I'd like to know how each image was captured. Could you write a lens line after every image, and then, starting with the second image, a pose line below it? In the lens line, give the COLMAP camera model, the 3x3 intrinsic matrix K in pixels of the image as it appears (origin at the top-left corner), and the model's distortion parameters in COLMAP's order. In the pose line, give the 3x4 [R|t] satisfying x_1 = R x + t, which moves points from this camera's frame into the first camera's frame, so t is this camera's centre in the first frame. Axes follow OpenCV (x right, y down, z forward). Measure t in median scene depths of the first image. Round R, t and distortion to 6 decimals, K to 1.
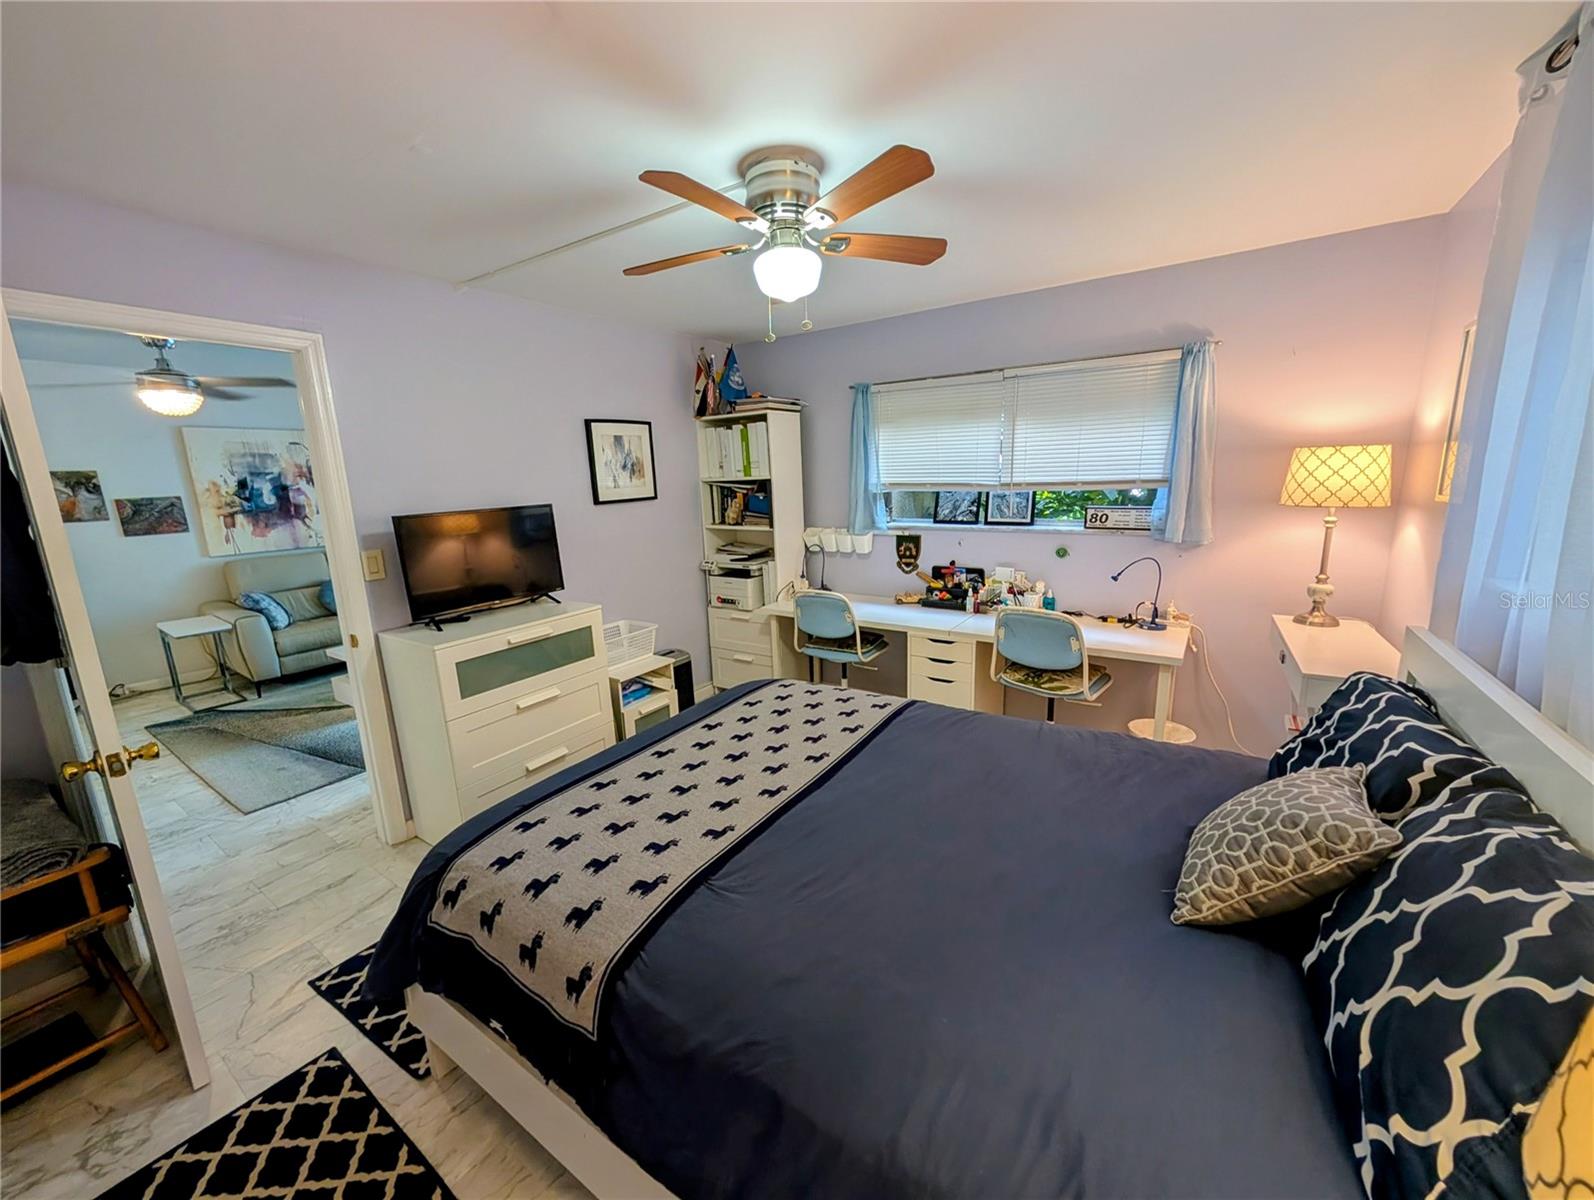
lens RADIAL K [[605.8, 0, 795.3], [0, 605.8, 607.3], [0, 0, 1]] dist [0.001067, 0.000057]
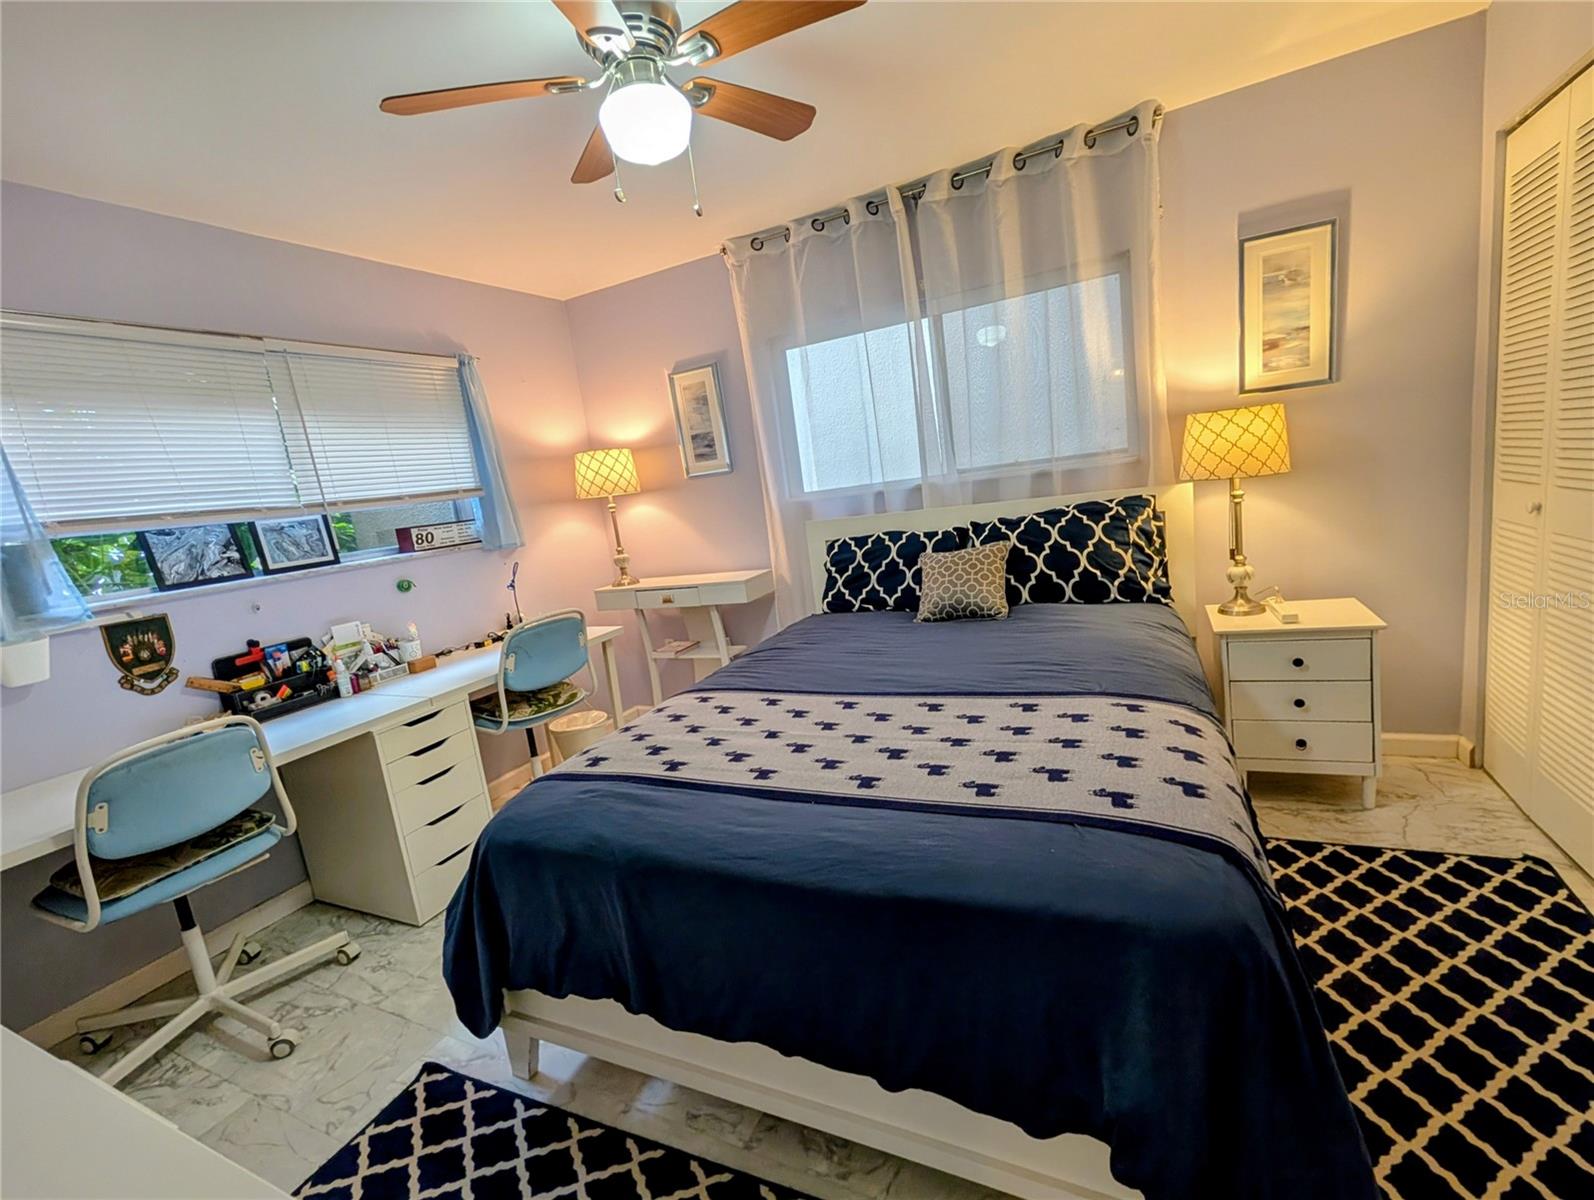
lens RADIAL K [[707.7, 0, 793.1], [0, 707.7, 604.0], [0, 0, 1]] dist [-0.003845, -0.000283]
pose [[-0.127256, -0.128013, 0.983574, -0.492916], [0.337974, 0.926697, 0.164337, -0.044997], [-0.932513, 0.353335, -0.074663, 0.563549]]
